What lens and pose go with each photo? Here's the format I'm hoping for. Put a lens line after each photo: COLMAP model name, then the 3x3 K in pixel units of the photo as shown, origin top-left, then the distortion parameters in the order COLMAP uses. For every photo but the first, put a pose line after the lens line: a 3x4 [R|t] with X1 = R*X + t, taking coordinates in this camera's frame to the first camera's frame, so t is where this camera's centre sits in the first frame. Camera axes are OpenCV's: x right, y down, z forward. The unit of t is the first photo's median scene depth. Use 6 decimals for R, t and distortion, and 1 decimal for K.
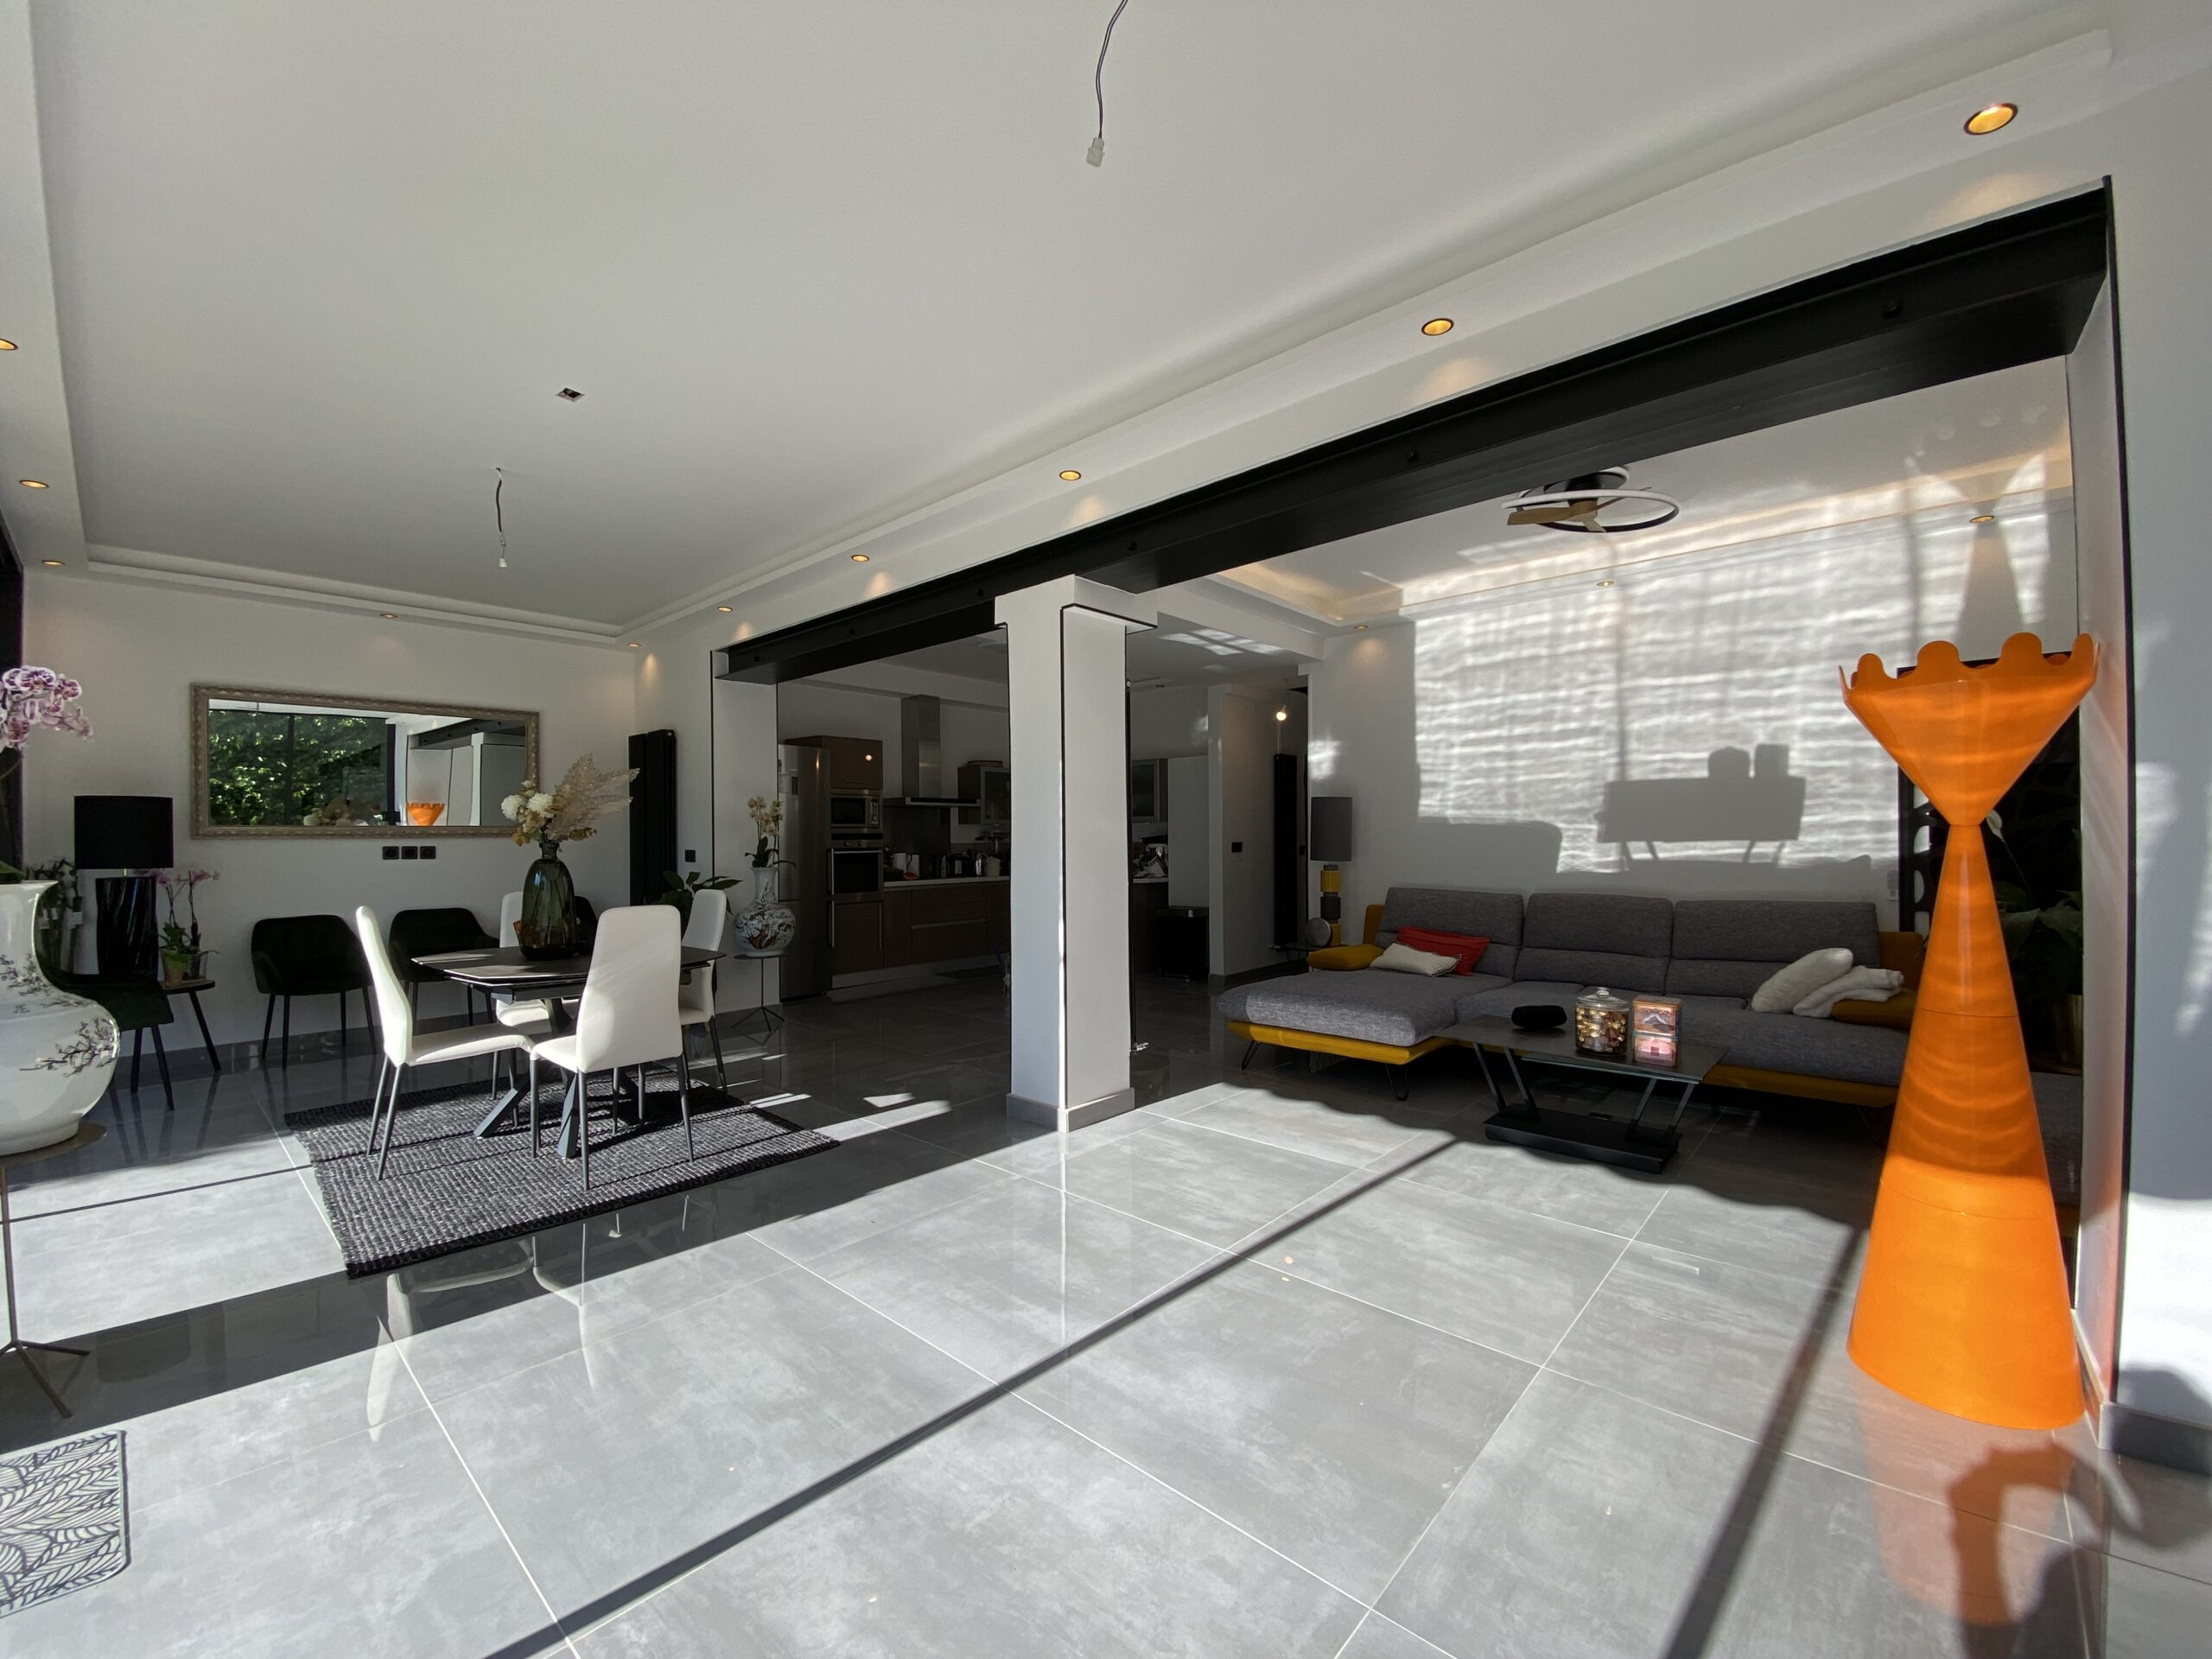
lens RADIAL K [[896.4, 0, 1100.3], [0, 896.4, 829.9], [0, 0, 1]] dist [0.019569, -0.017616]
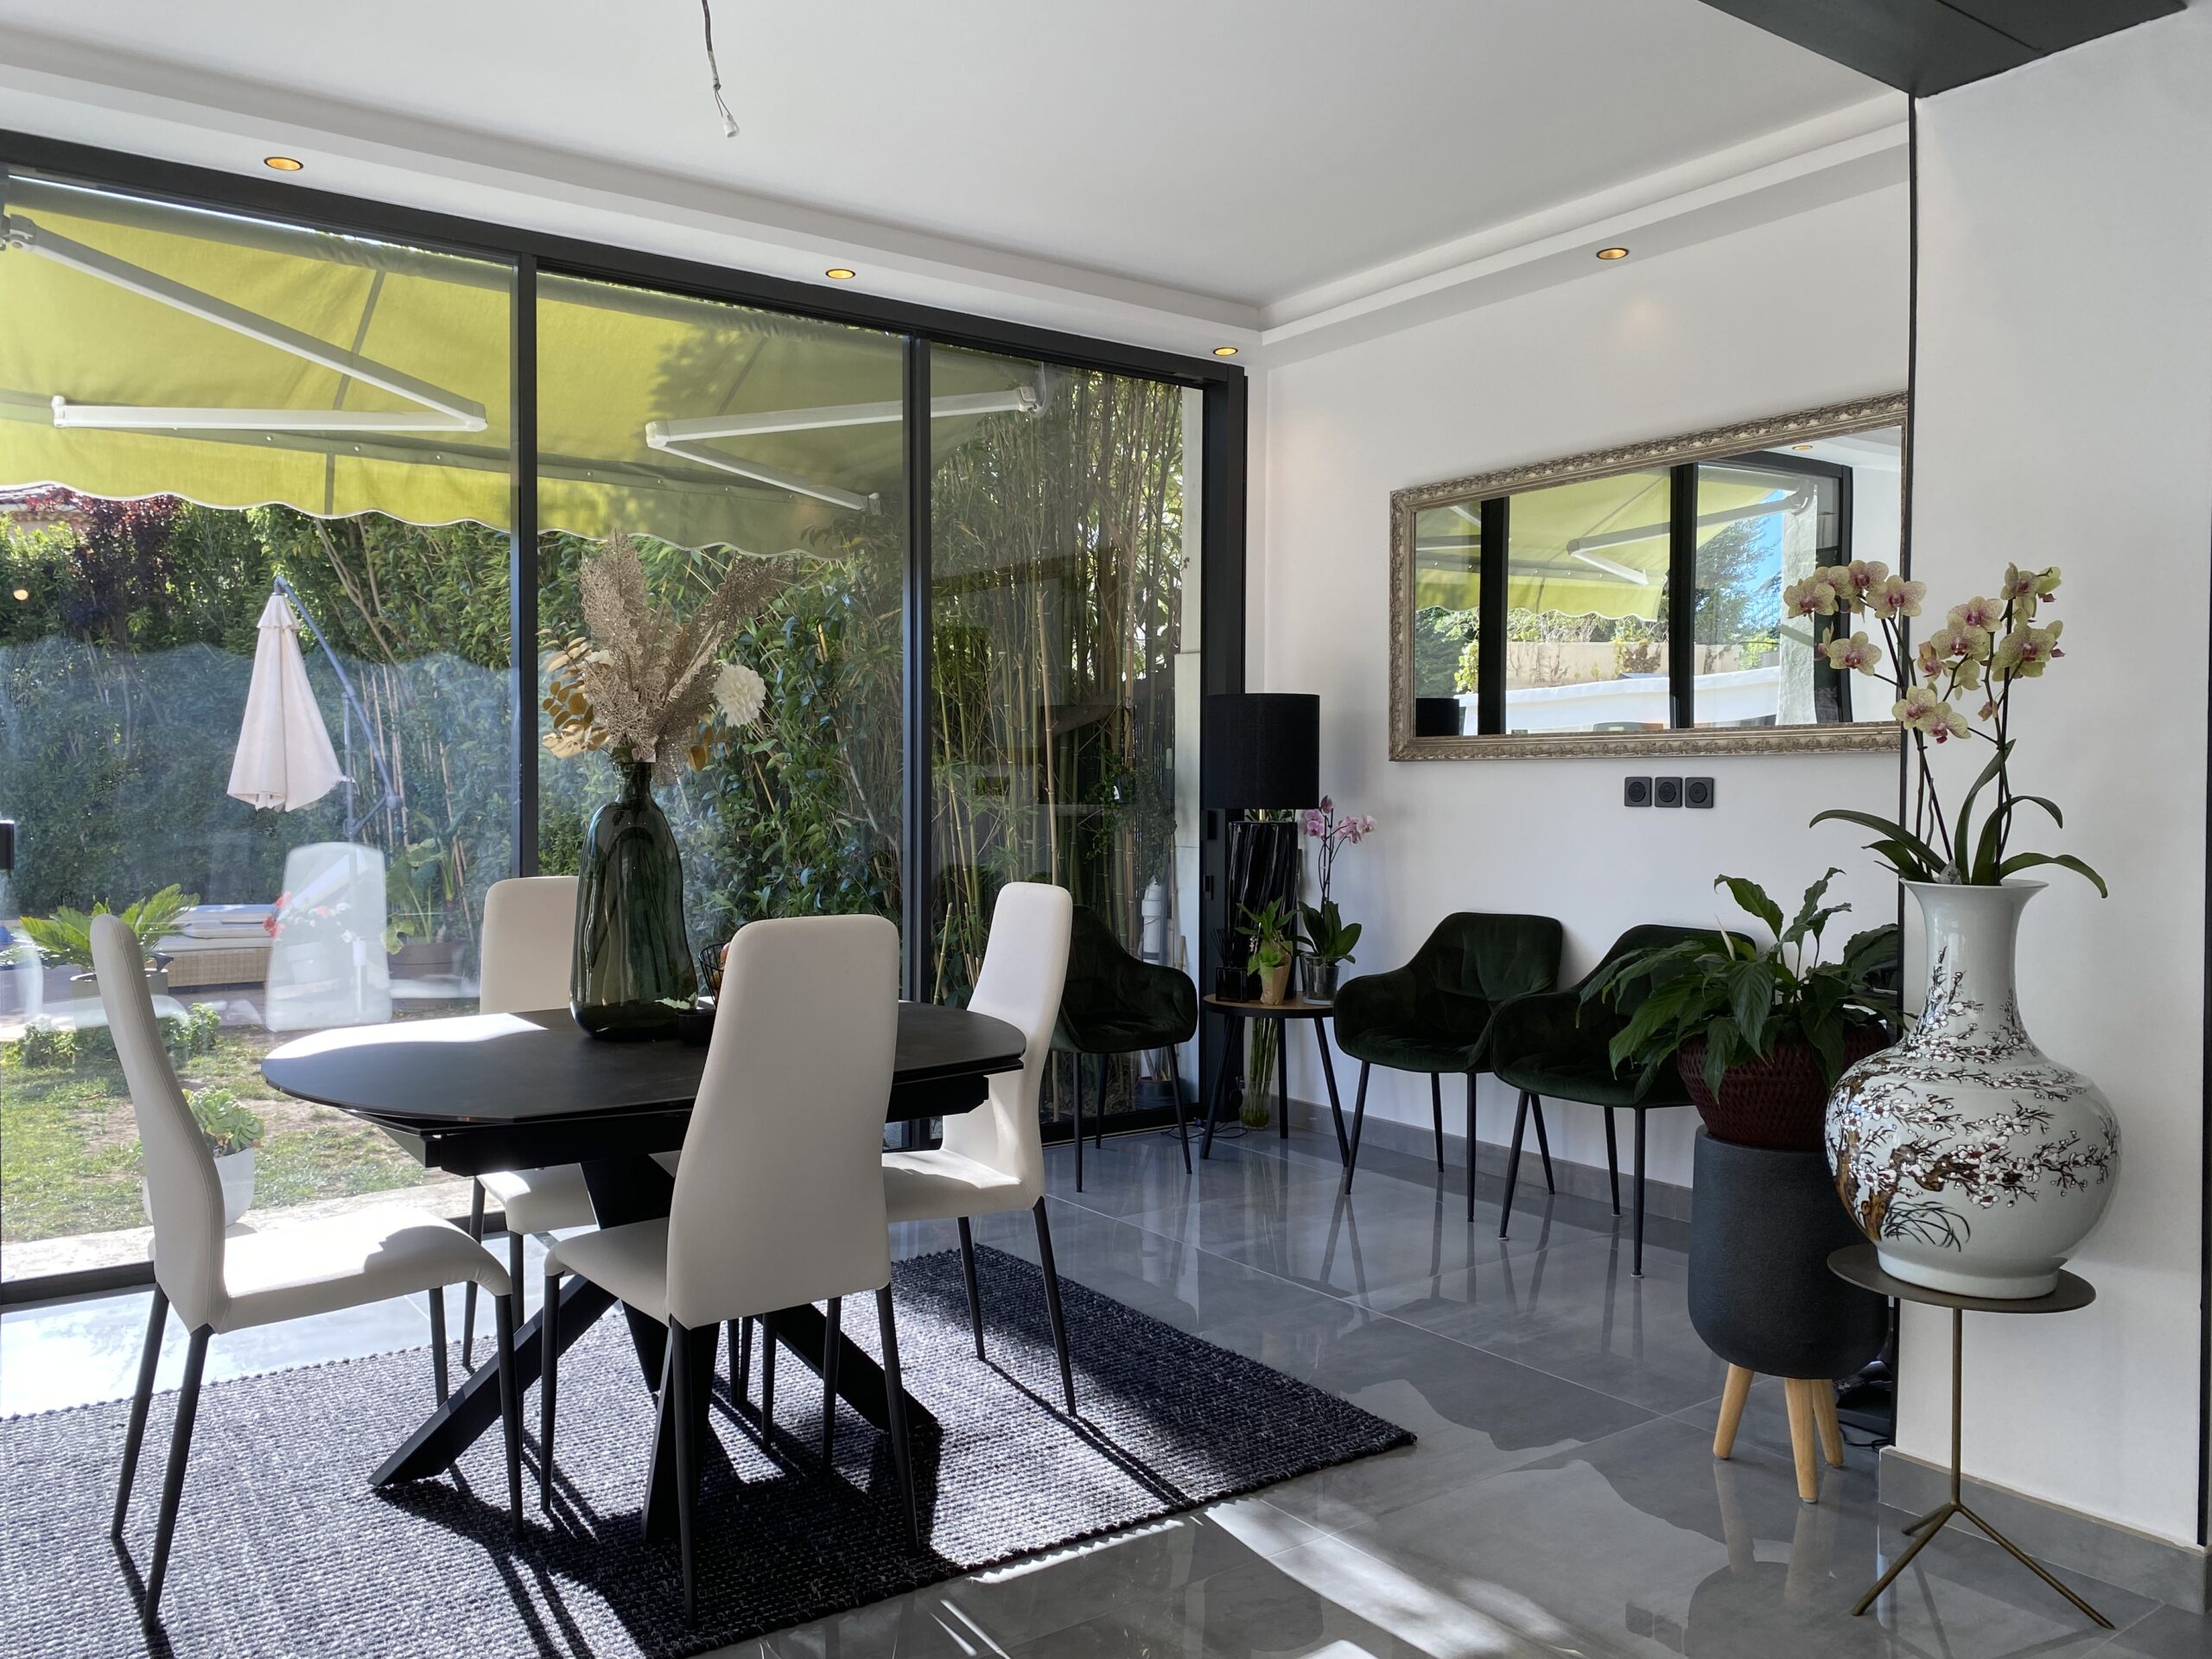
lens RADIAL K [[1688.9, 0, 1095.8], [0, 1688.9, 807.0], [0, 0, 1]] dist [0.110523, -0.135439]
pose [[-0.204948, 0.022382, -0.978517, 0.132993], [0.007964, 0.999744, 0.021199, 0.019511], [0.978741, -0.003448, -0.205073, 1.365356]]
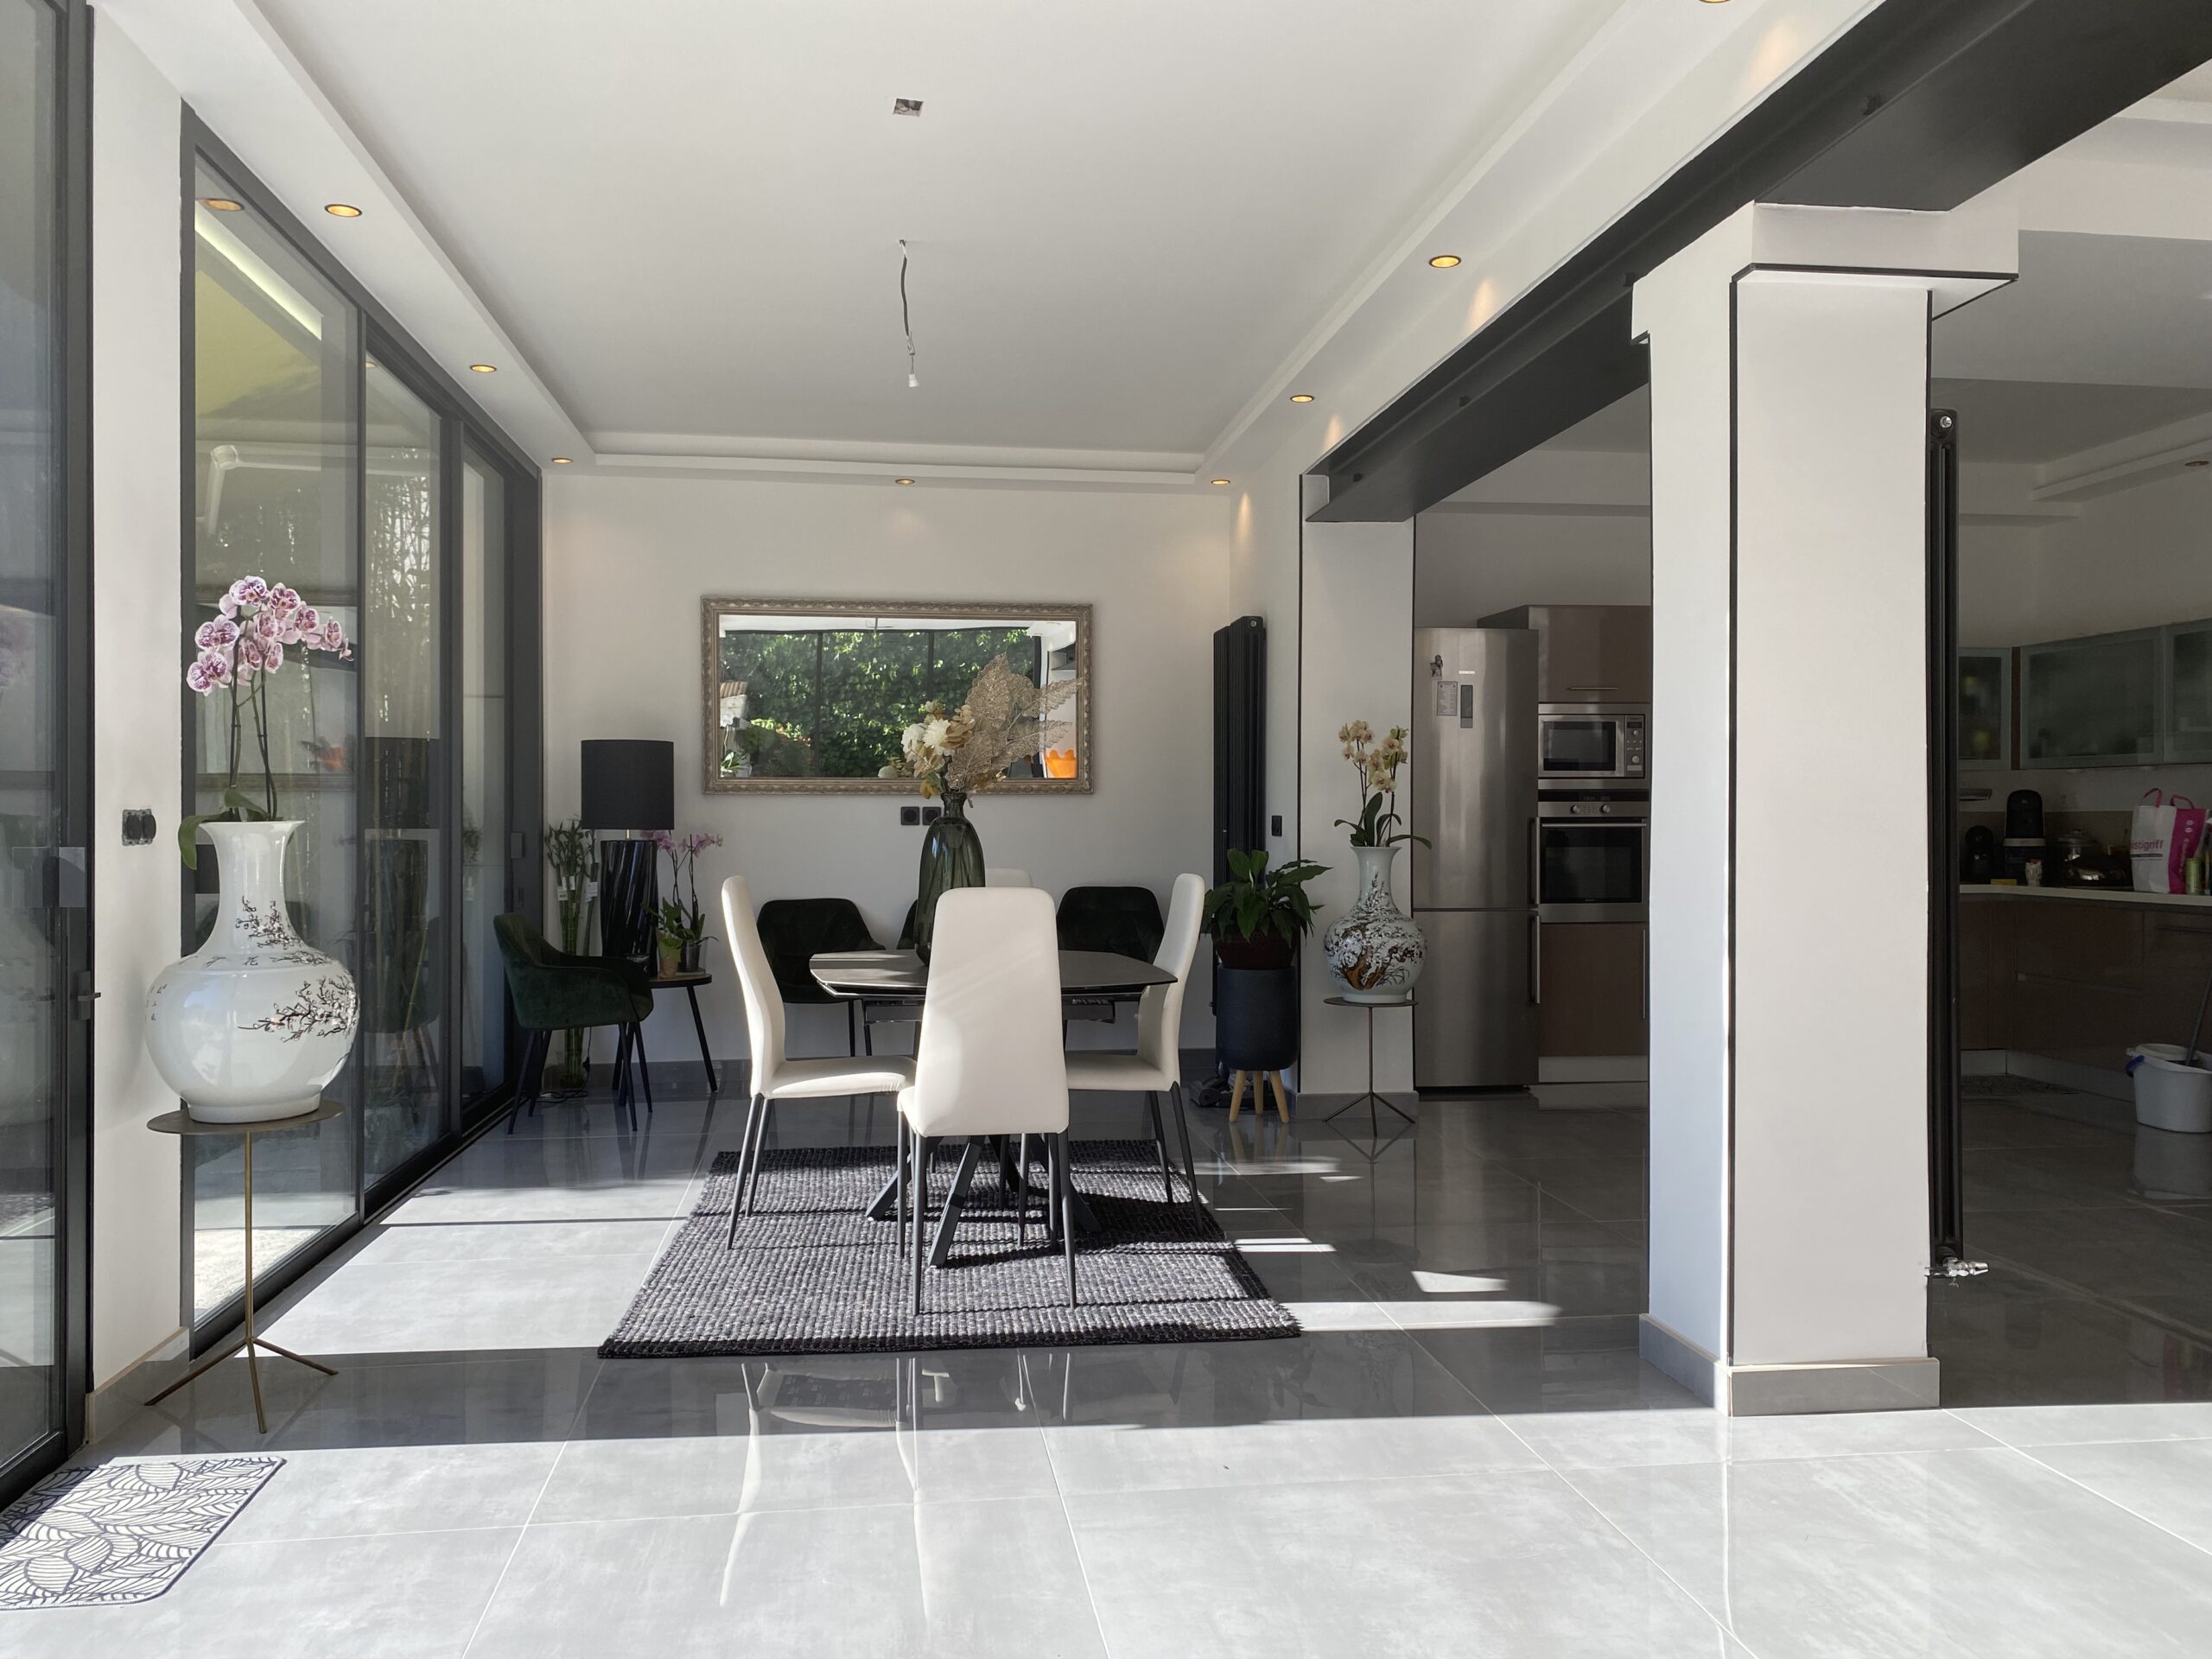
lens RADIAL K [[1688.9, 0, 1095.8], [0, 1688.9, 807.0], [0, 0, 1]] dist [0.110523, -0.135439]
pose [[0.765500, 0.003049, -0.643428, 0.277330], [-0.000665, 0.999992, 0.003947, 0.019638], [0.643435, -0.002594, 0.765496, 0.109913]]
